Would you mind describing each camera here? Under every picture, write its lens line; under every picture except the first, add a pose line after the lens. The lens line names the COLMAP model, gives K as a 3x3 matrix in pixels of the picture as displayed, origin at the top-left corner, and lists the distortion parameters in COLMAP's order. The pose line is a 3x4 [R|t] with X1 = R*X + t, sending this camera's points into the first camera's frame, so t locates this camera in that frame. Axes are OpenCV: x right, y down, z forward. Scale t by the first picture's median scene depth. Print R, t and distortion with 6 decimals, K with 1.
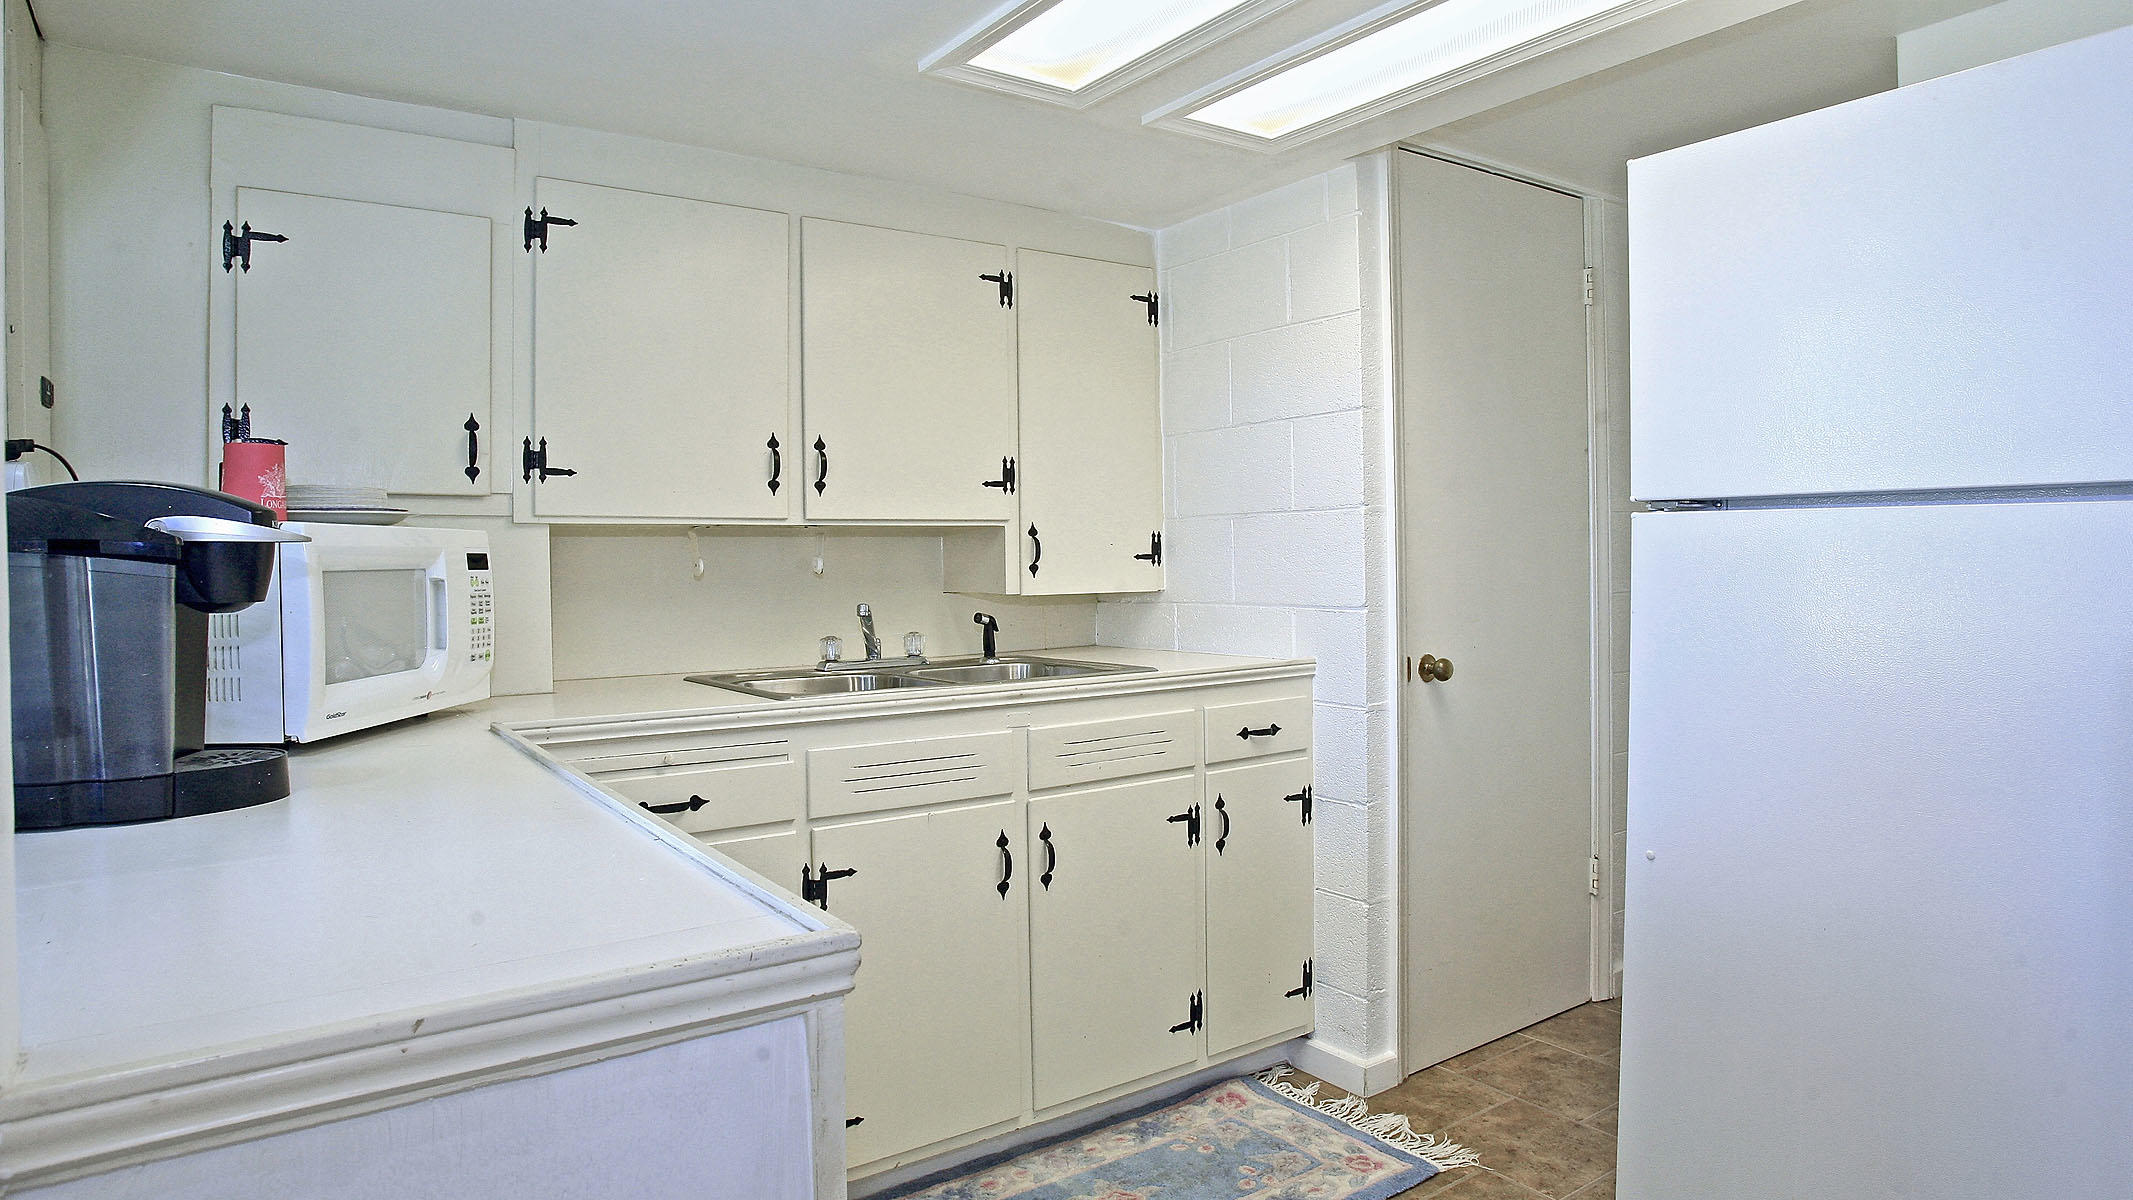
lens RADIAL K [[1259.7, 0, 1055.6], [0, 1259.7, 567.3], [0, 0, 1]] dist [-0.073294, 0.033318]
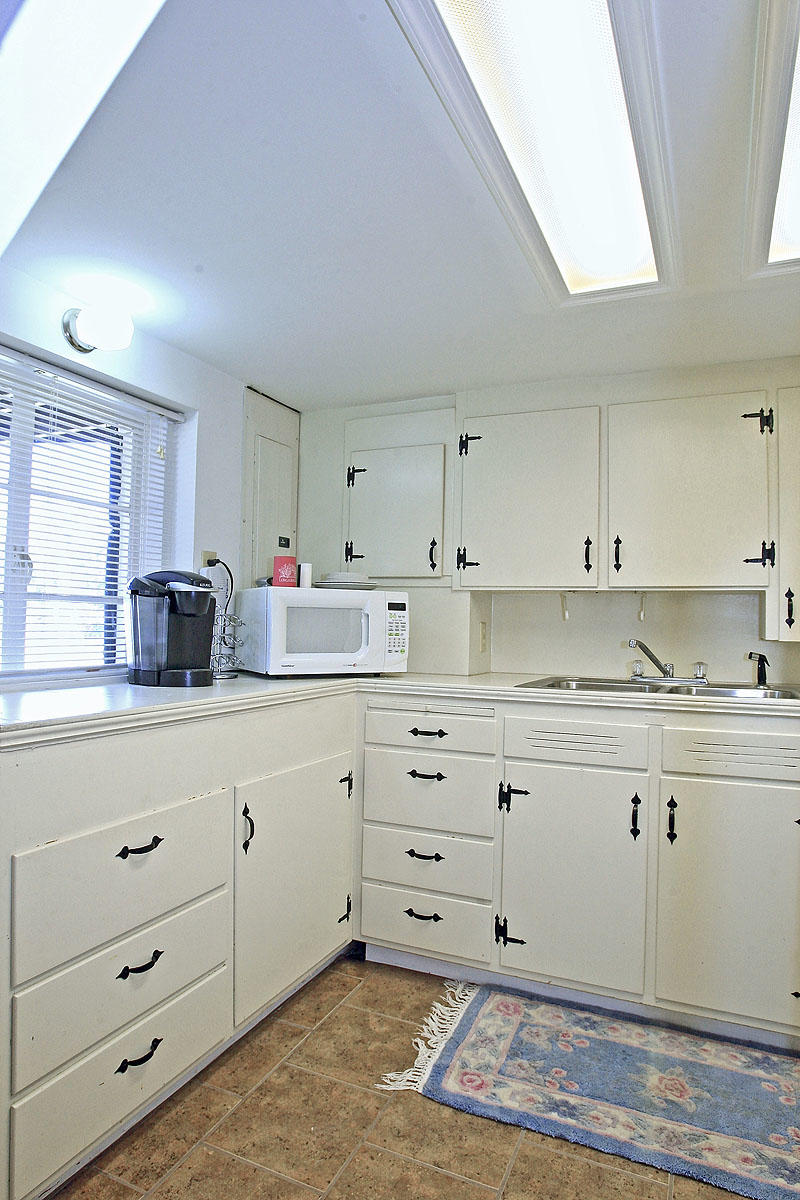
lens RADIAL K [[707.6, 0, 398.5], [0, 707.6, 601.7], [0, 0, 1]] dist [-0.067851, 0.026098]
pose [[0.512317, -0.002245, -0.858793, 0.493171], [-0.032079, 0.999249, -0.021749, 0.011175], [0.858197, 0.038692, 0.511860, 0.315357]]
